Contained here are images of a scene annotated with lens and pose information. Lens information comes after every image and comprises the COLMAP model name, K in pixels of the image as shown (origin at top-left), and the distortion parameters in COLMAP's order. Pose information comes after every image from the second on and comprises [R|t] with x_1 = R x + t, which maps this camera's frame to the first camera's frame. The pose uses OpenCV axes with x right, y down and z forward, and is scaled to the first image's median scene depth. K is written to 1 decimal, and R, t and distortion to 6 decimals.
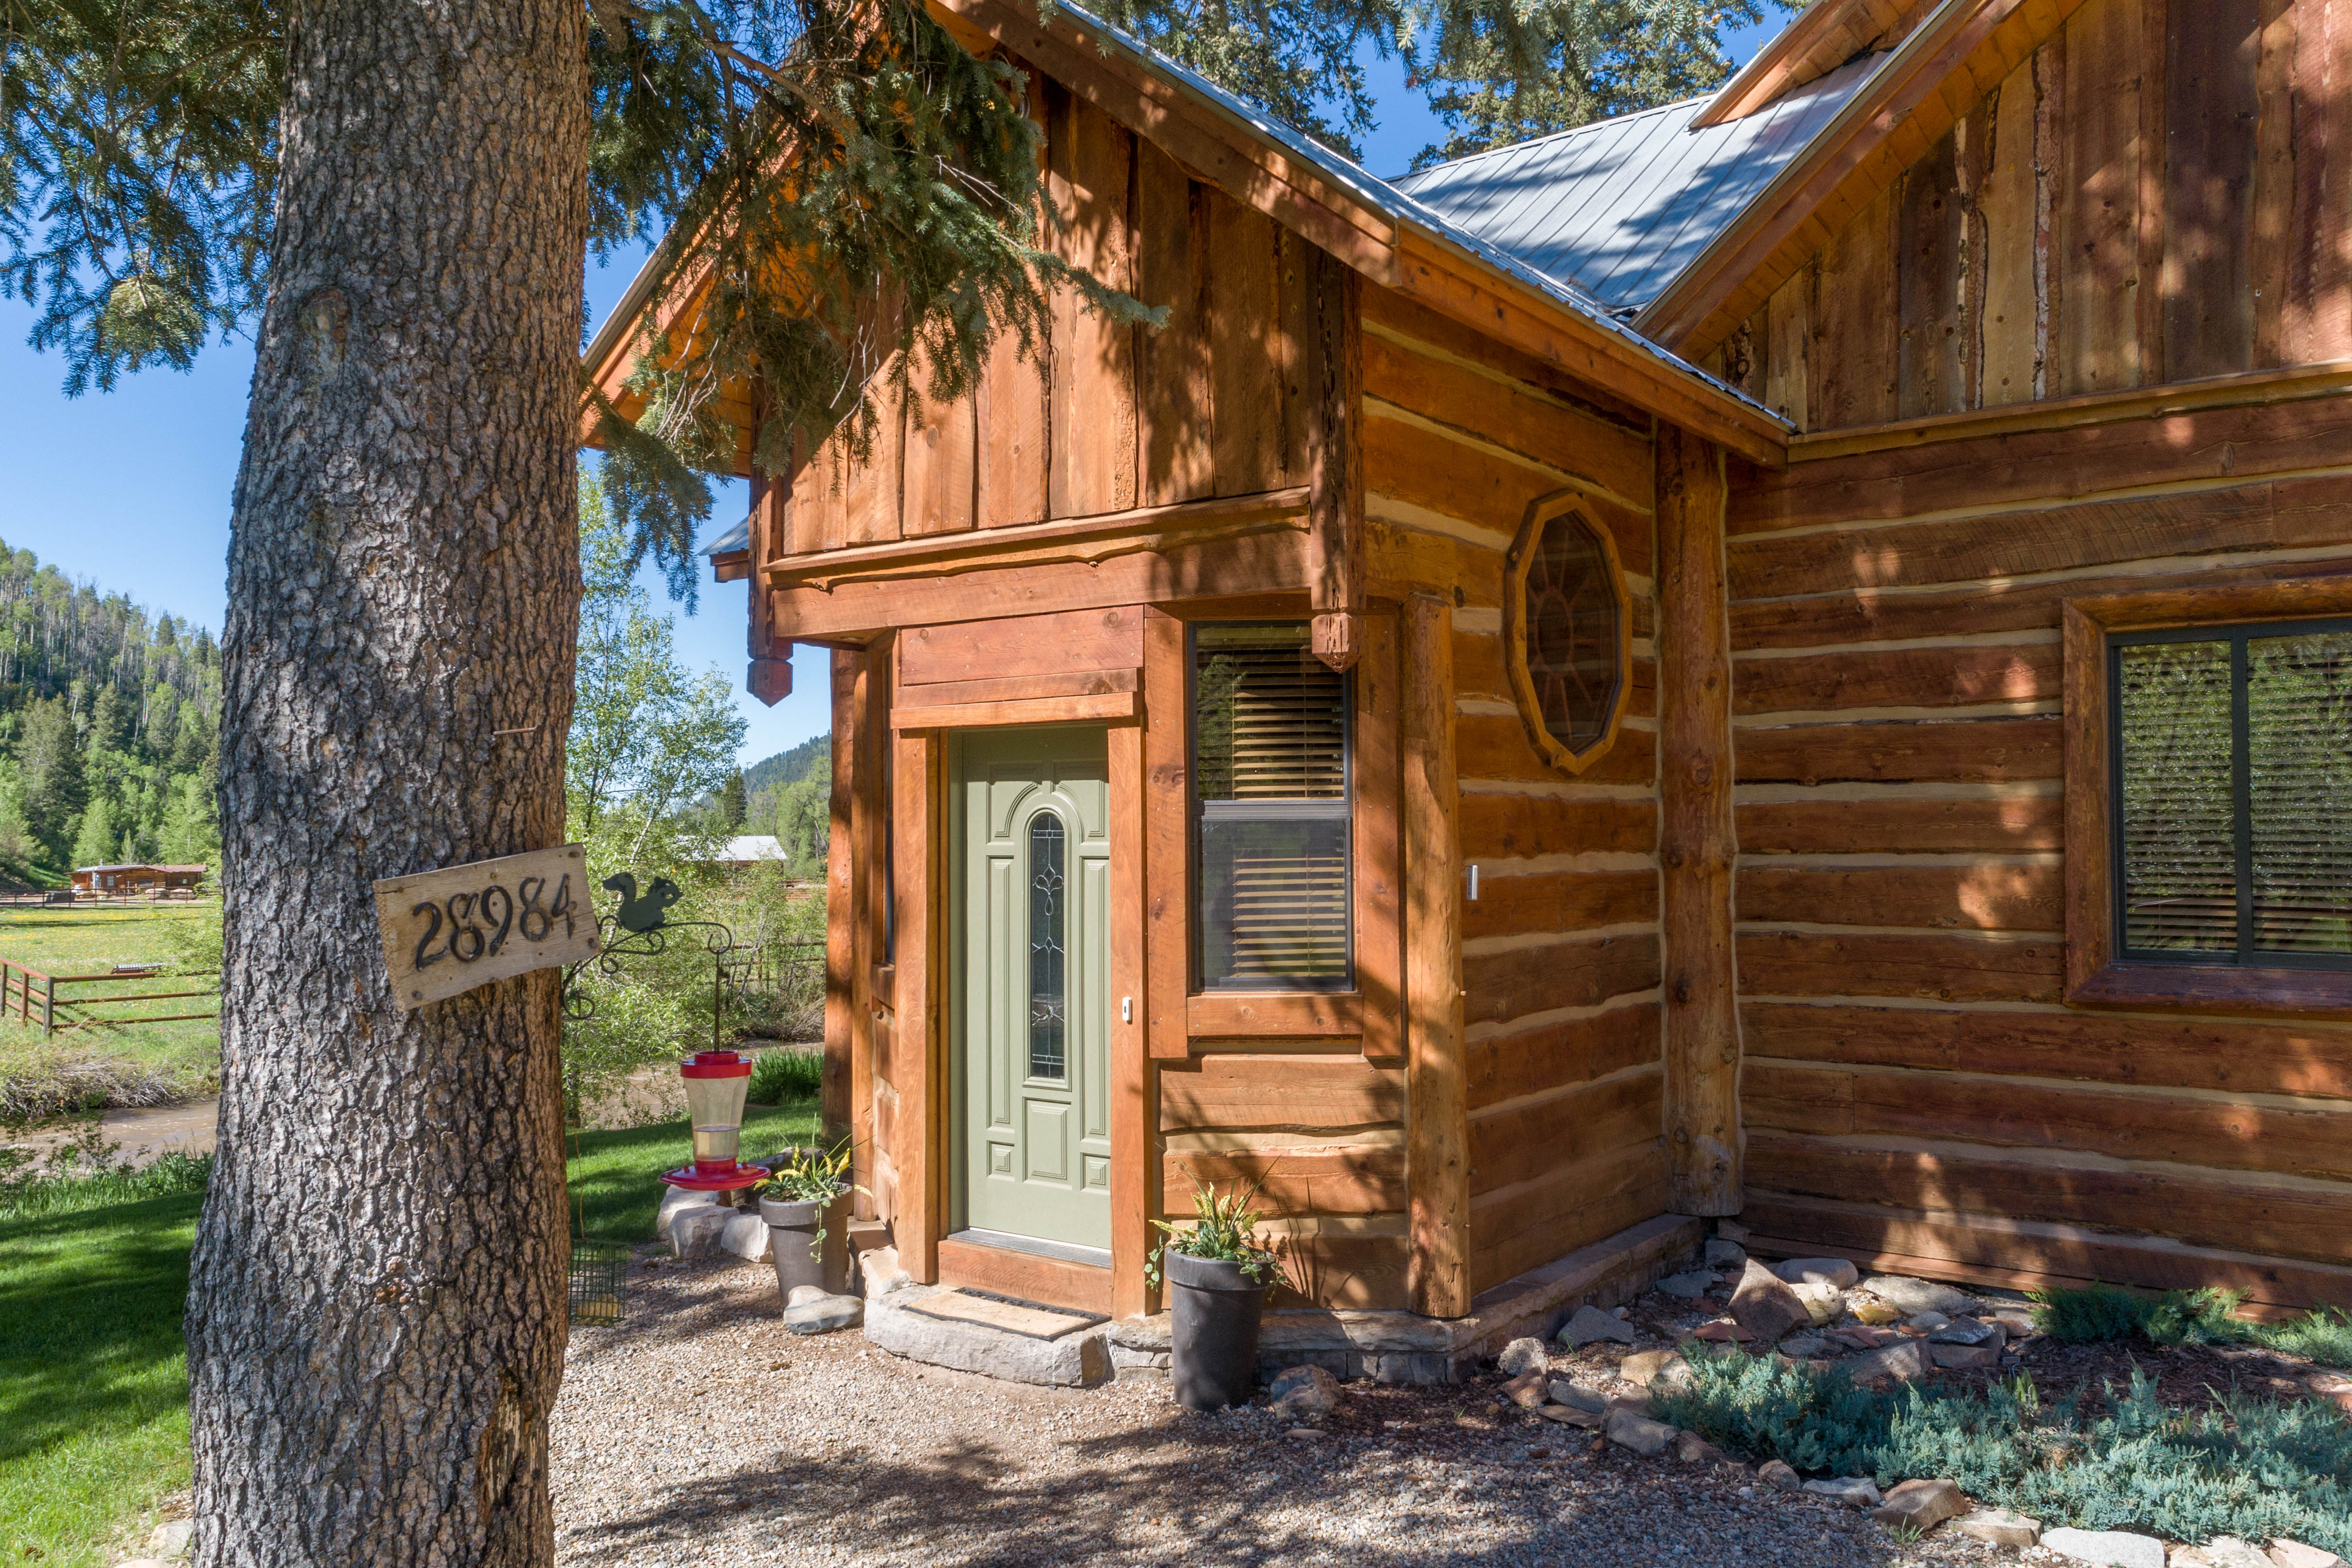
lens RADIAL K [[1790.5, 0, 1176.0], [0, 1790.5, 784.0], [0, 0, 1]] dist [0.029060, -0.003755]
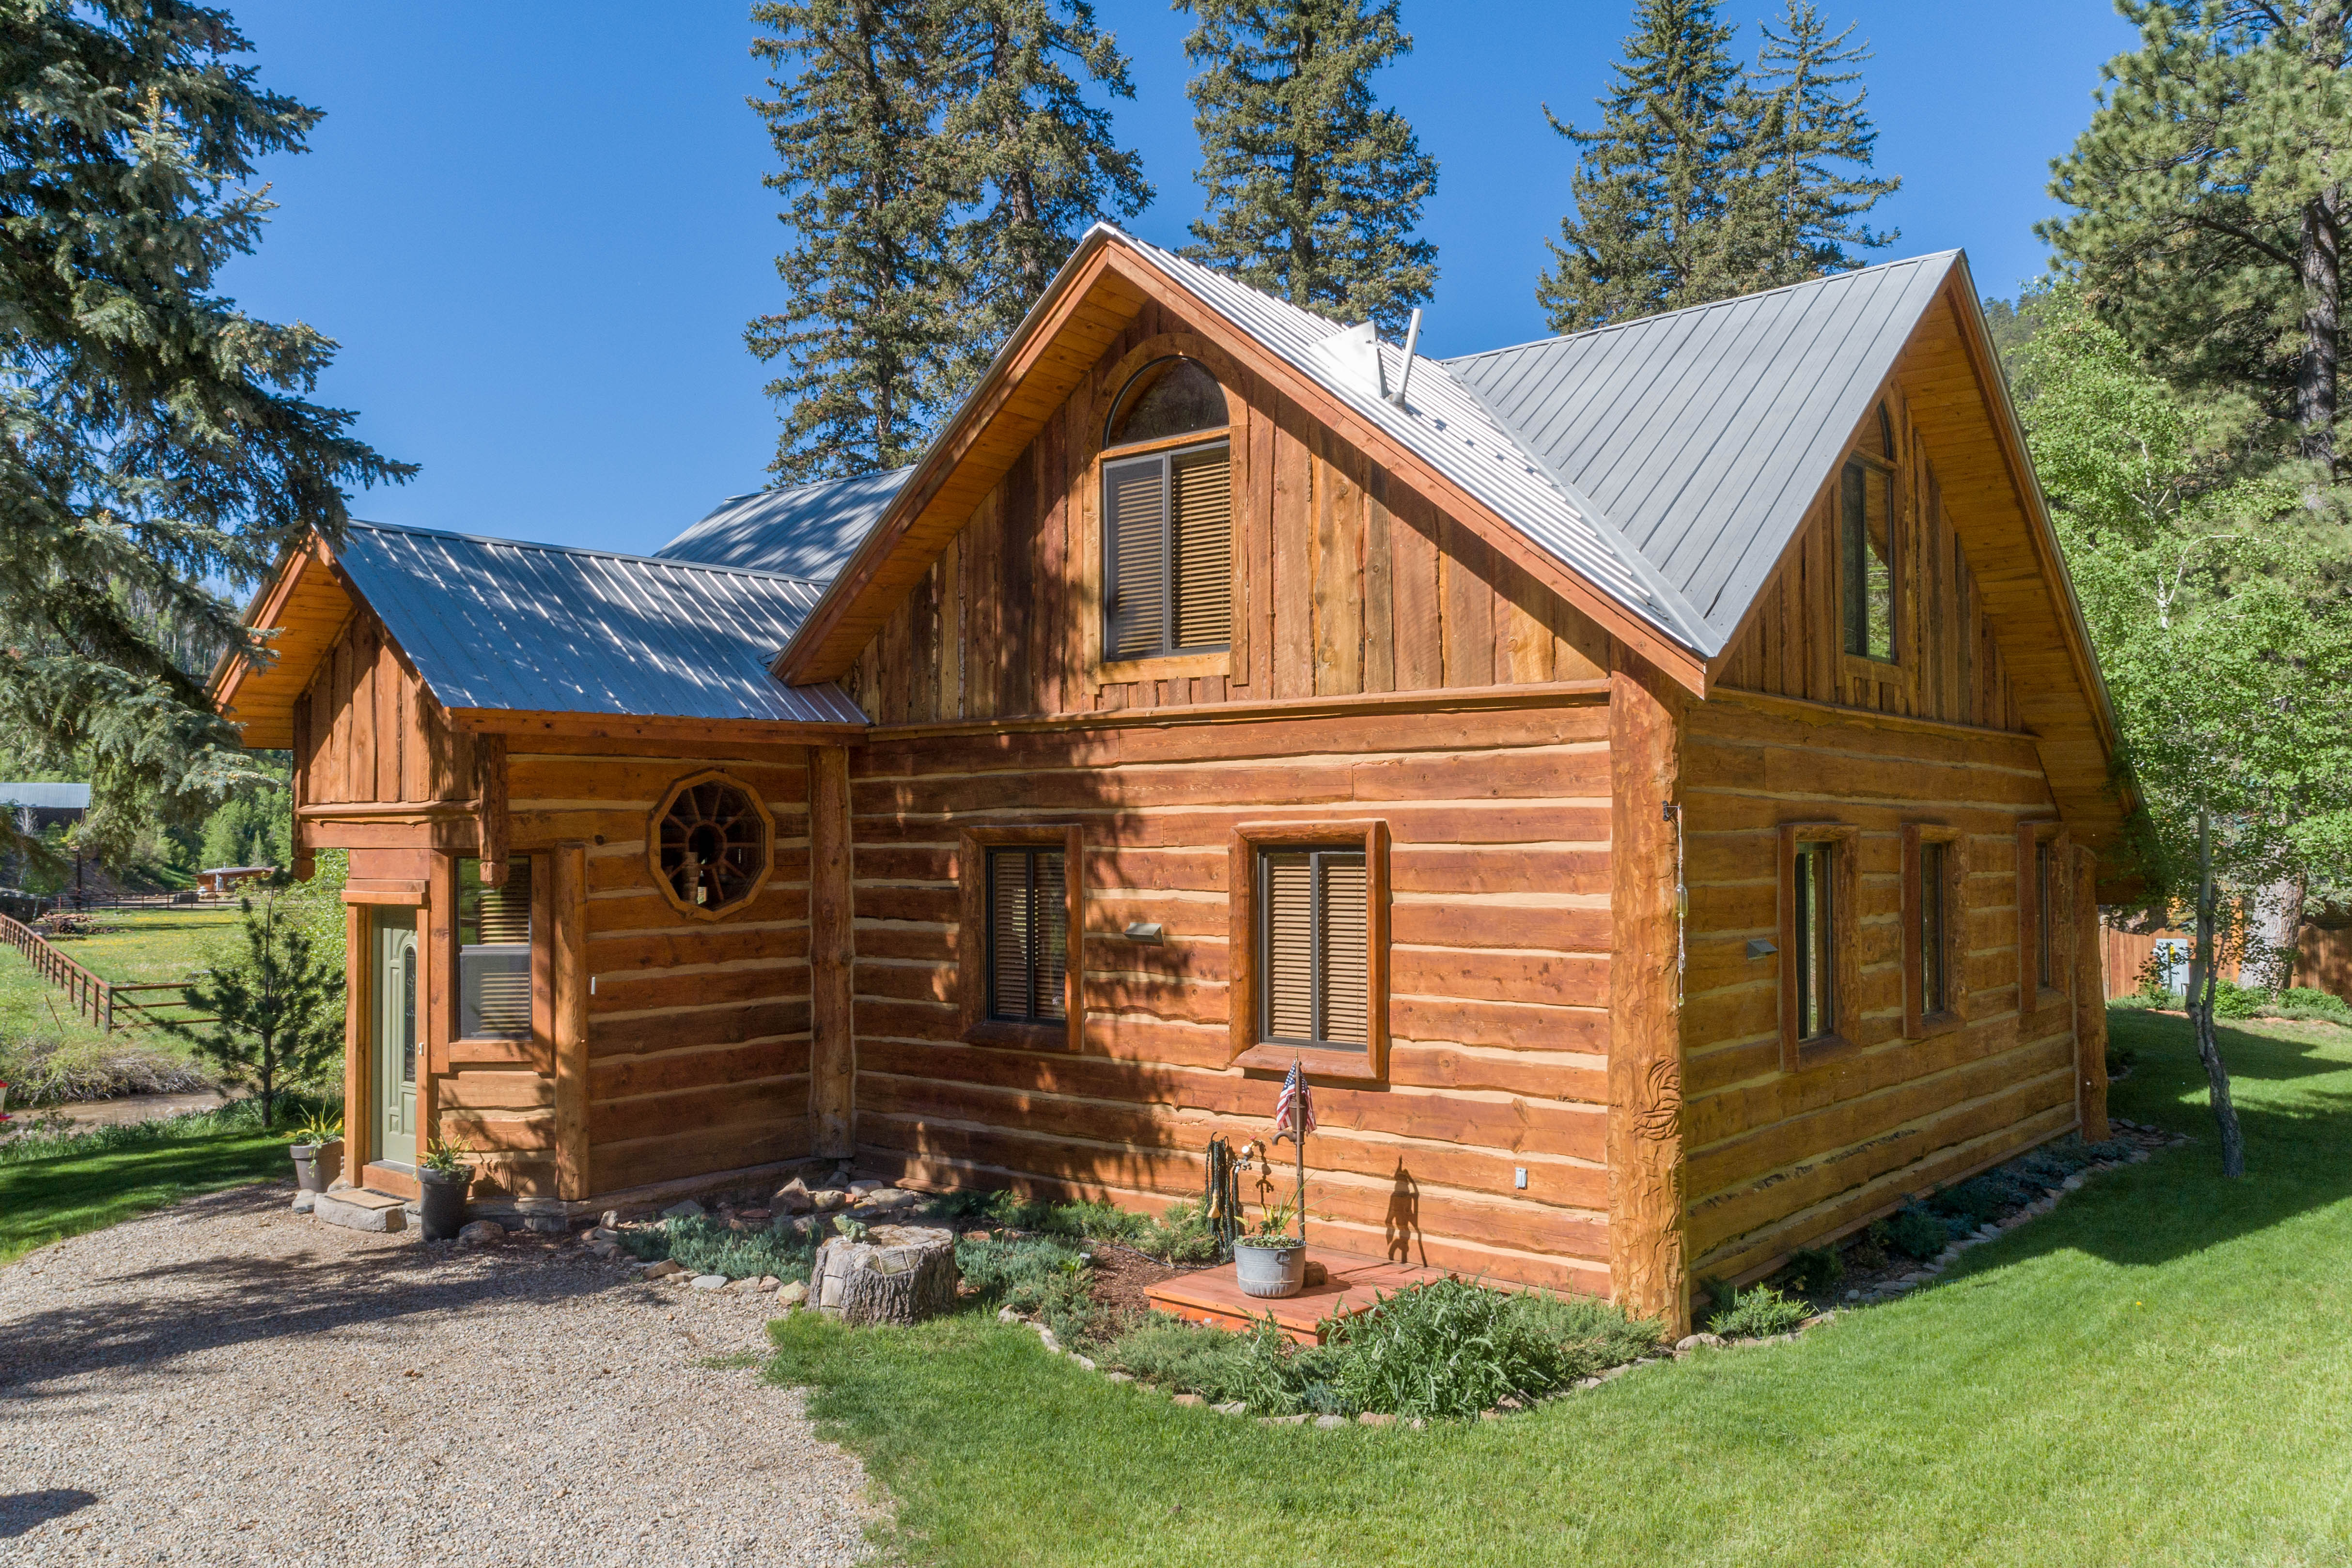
lens RADIAL K [[1790.5, 0, 1176.0], [0, 1790.5, 784.0], [0, 0, 1]] dist [0.029060, -0.003755]
pose [[0.998134, -0.004925, -0.060856, 0.877618], [0.005216, 0.999976, 0.004626, -0.164706], [0.060832, -0.004935, 0.998136, -0.905121]]
